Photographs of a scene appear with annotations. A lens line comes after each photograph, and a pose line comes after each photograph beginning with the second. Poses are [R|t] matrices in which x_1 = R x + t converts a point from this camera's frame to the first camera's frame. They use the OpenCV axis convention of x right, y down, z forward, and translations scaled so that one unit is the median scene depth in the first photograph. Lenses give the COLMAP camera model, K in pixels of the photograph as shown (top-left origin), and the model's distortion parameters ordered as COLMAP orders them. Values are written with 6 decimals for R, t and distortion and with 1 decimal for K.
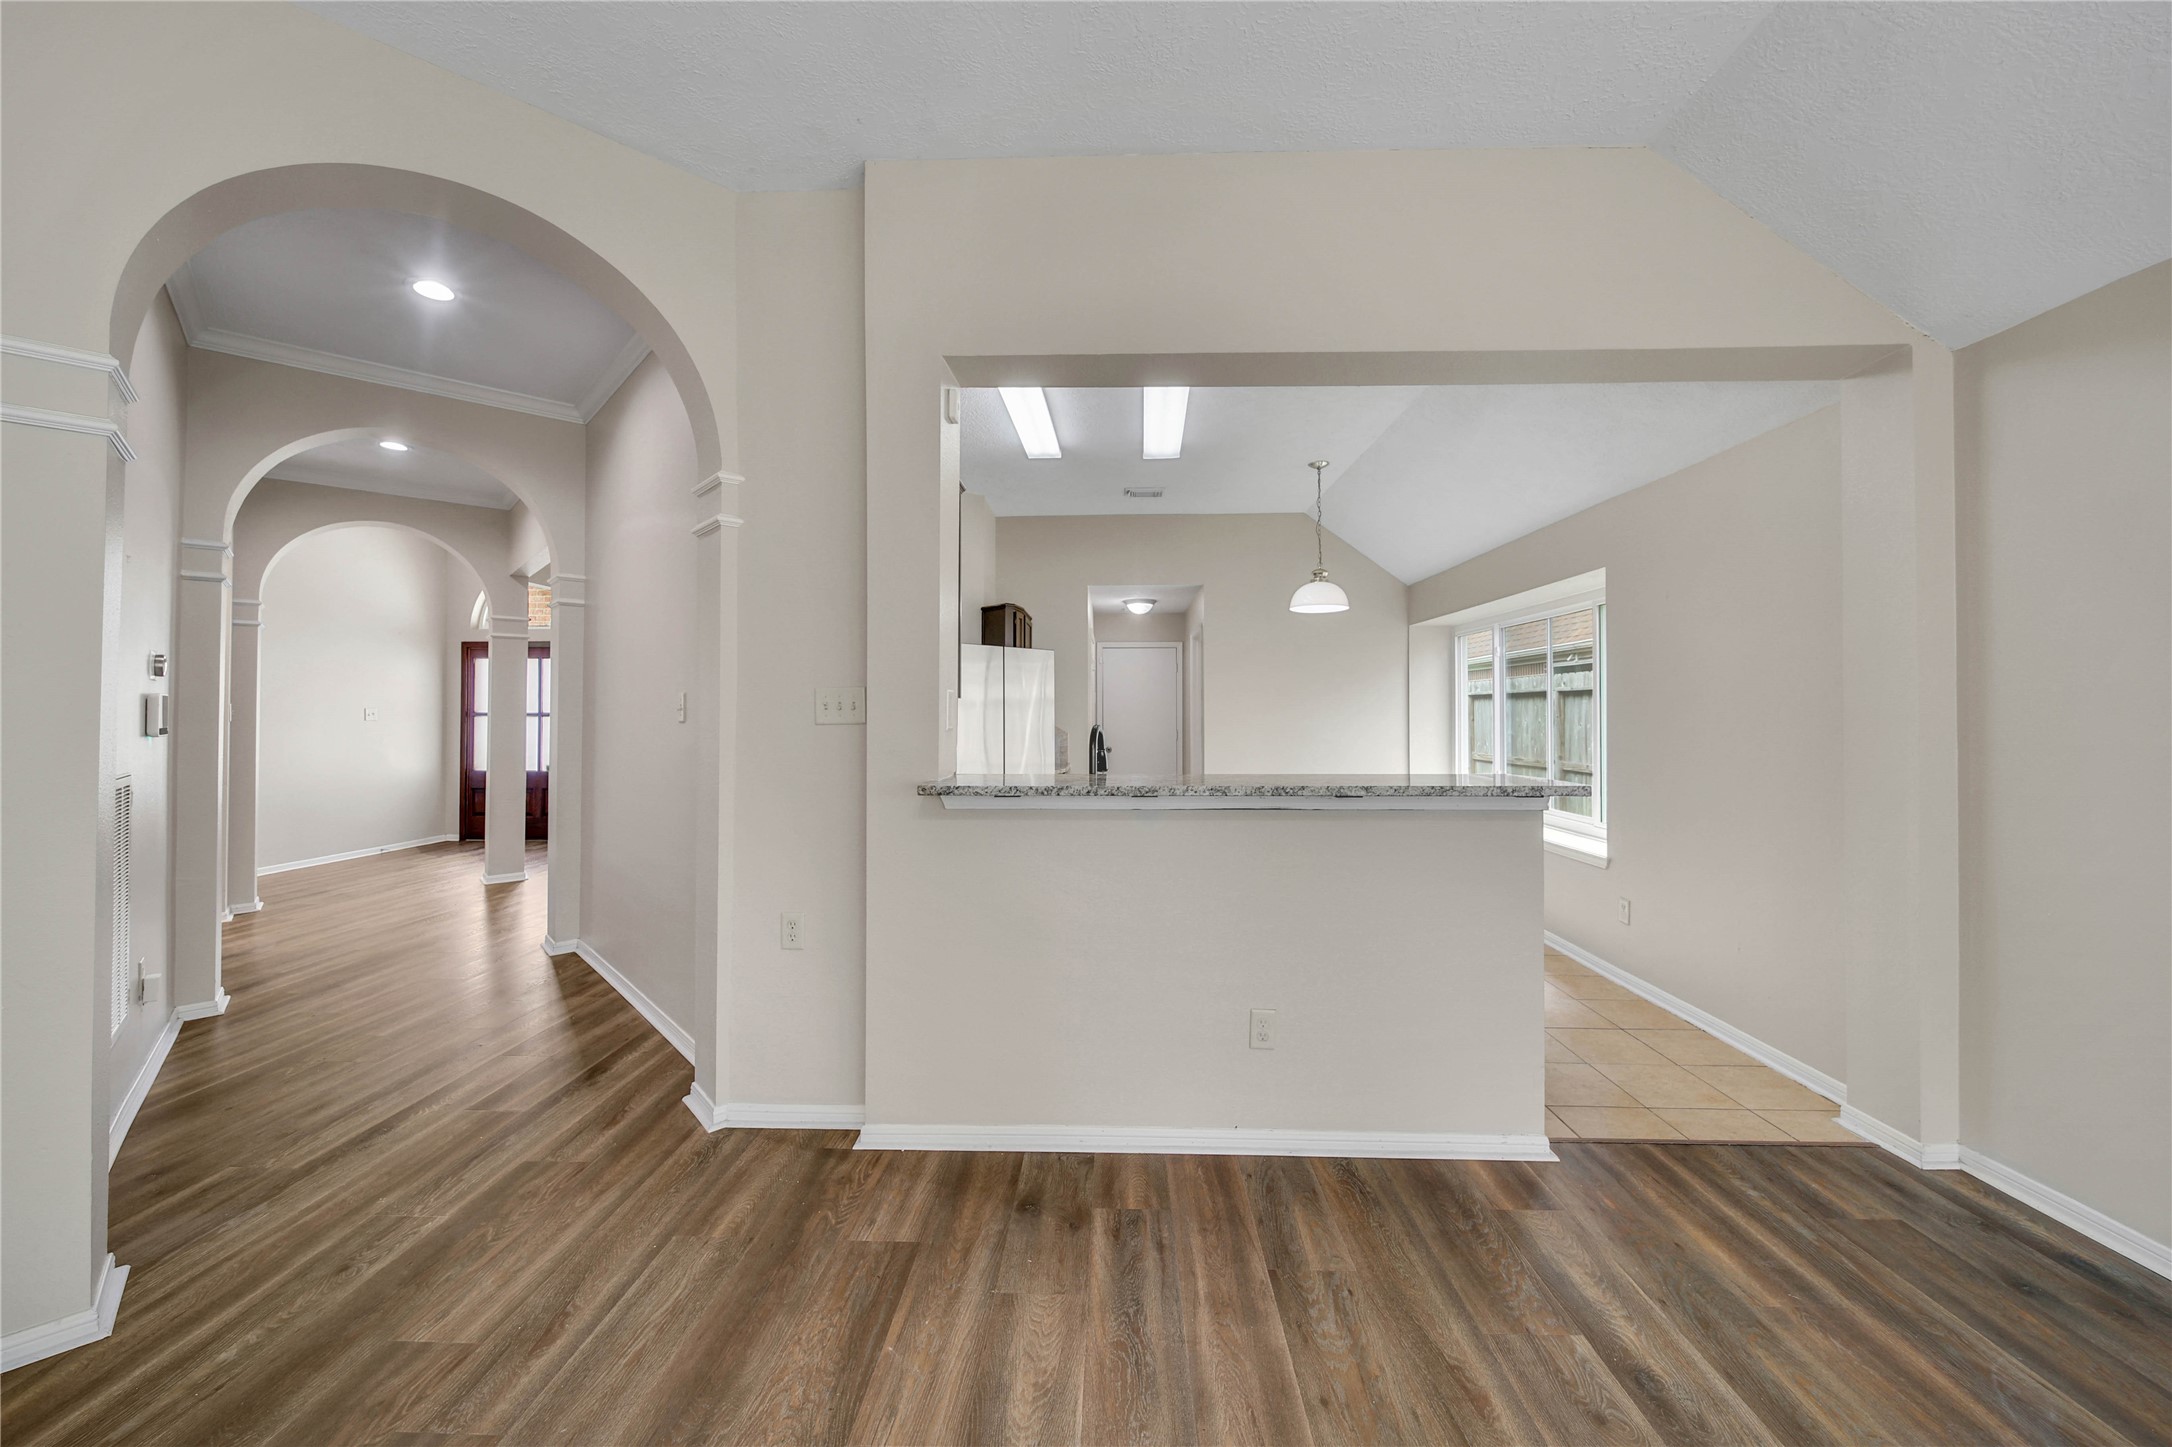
lens RADIAL K [[787.9, 0, 1091.5], [0, 787.9, 700.0], [0, 0, 1]] dist [0.002010, -0.001996]
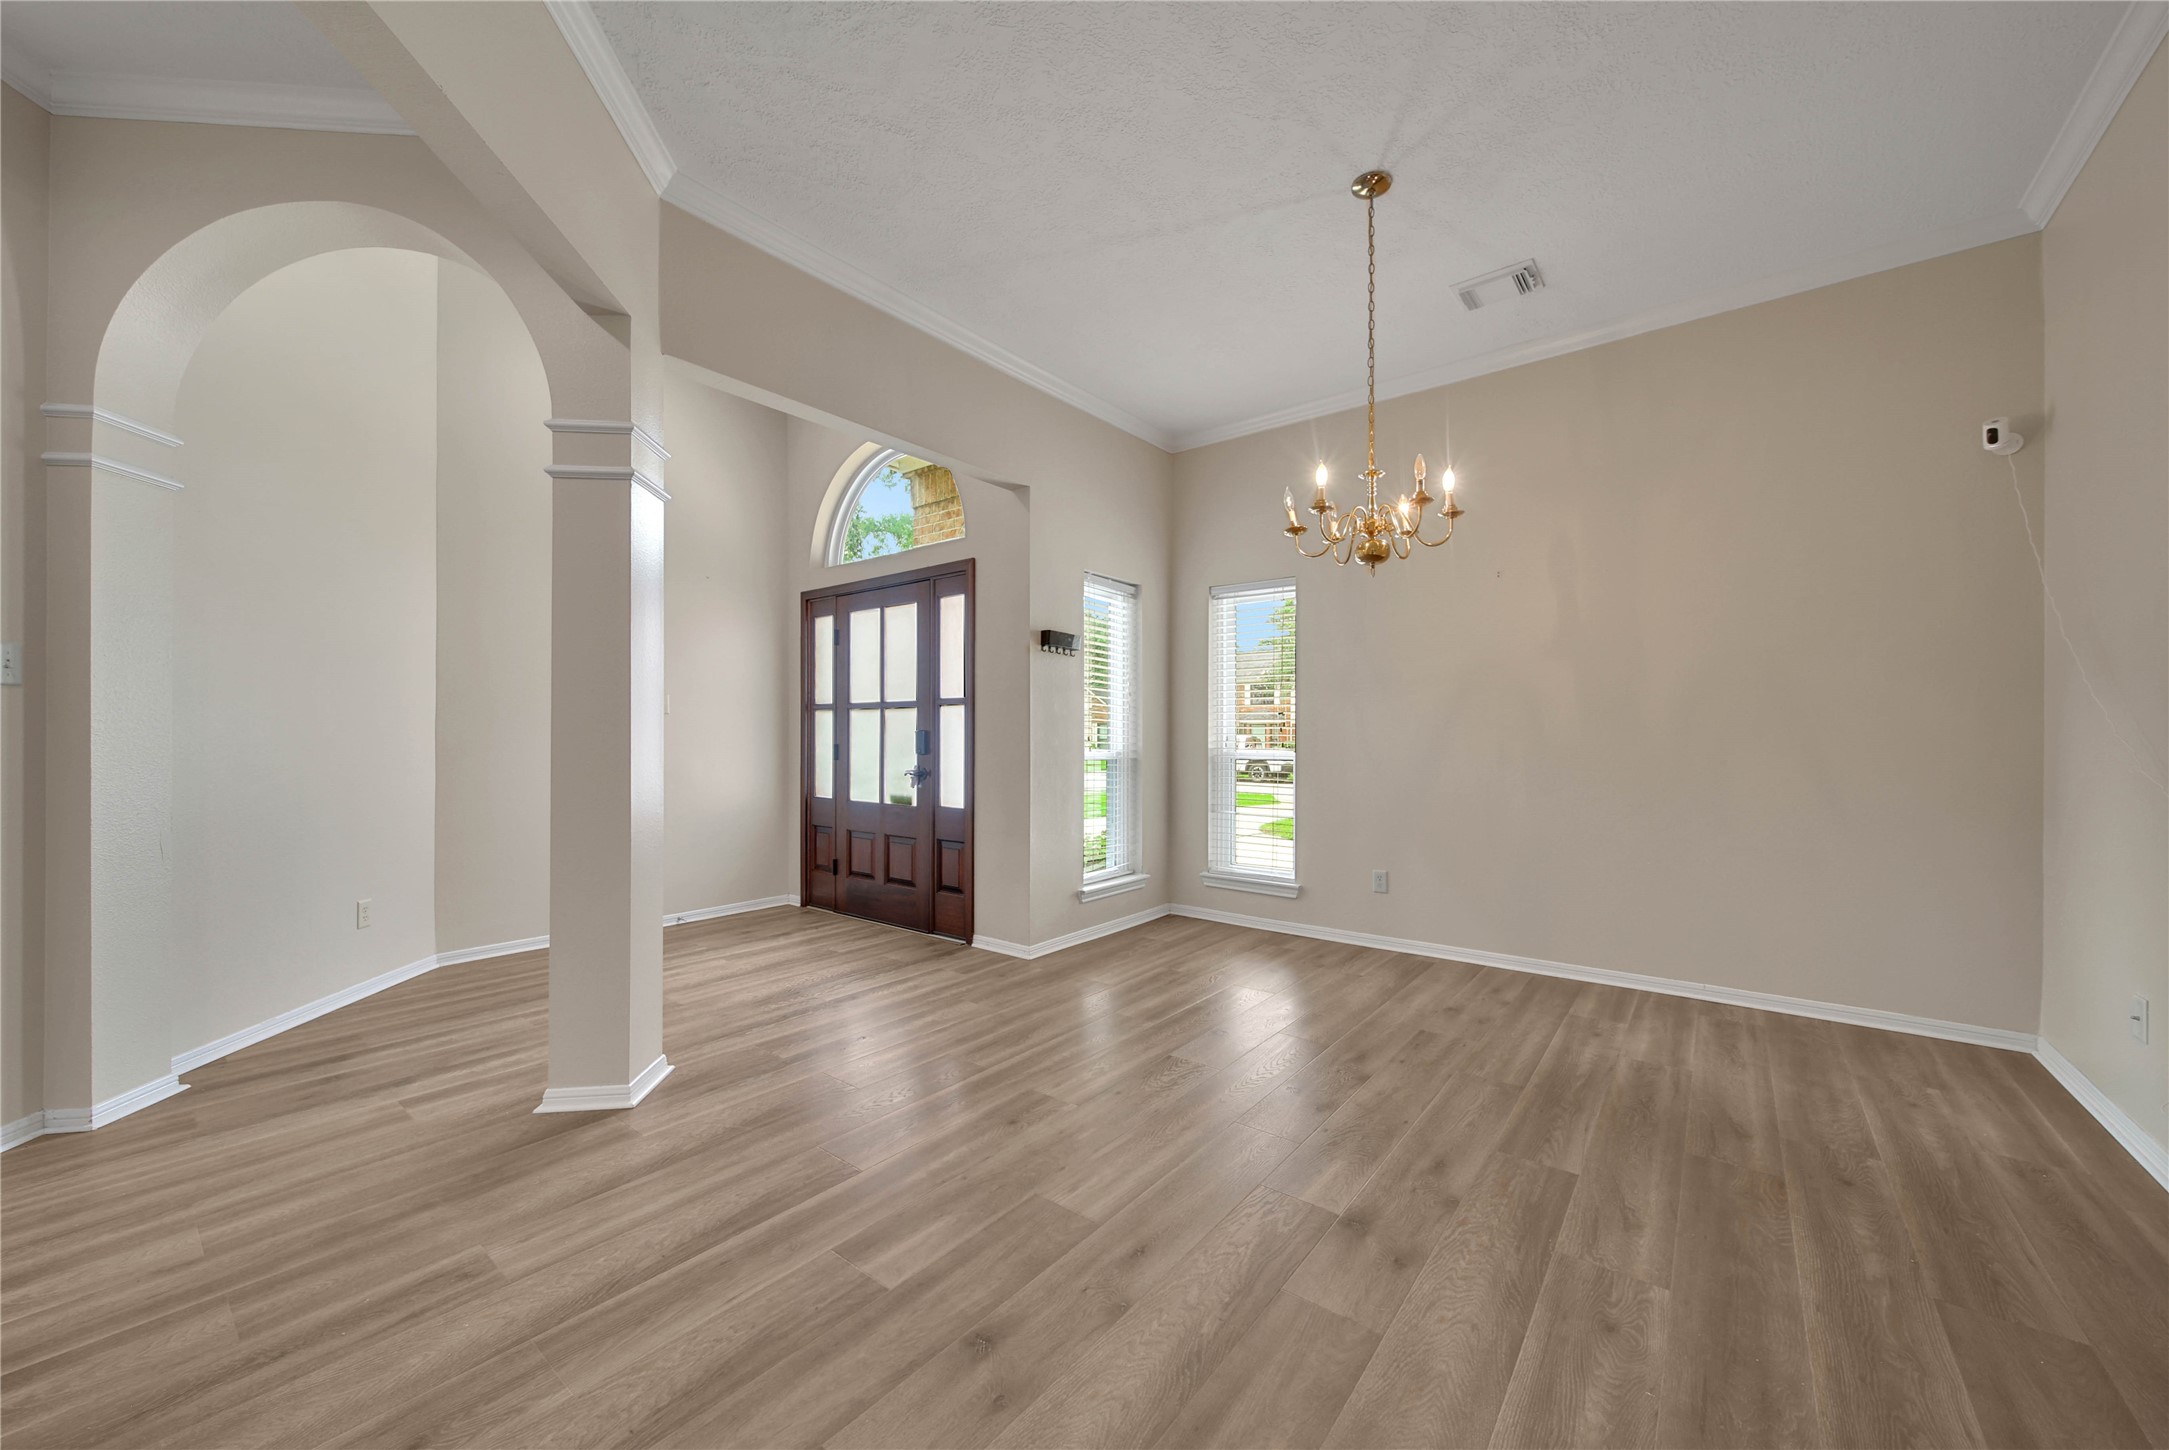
lens RADIAL K [[786.9, 0, 1073.1], [0, 786.9, 745.9], [0, 0, 1]] dist [0.002010, -0.001996]
pose [[0.789233, 0.011186, -0.613992, -0.500926], [0.009072, 0.999513, 0.029871, 0.067501], [0.614027, -0.029145, 0.788747, 1.334220]]
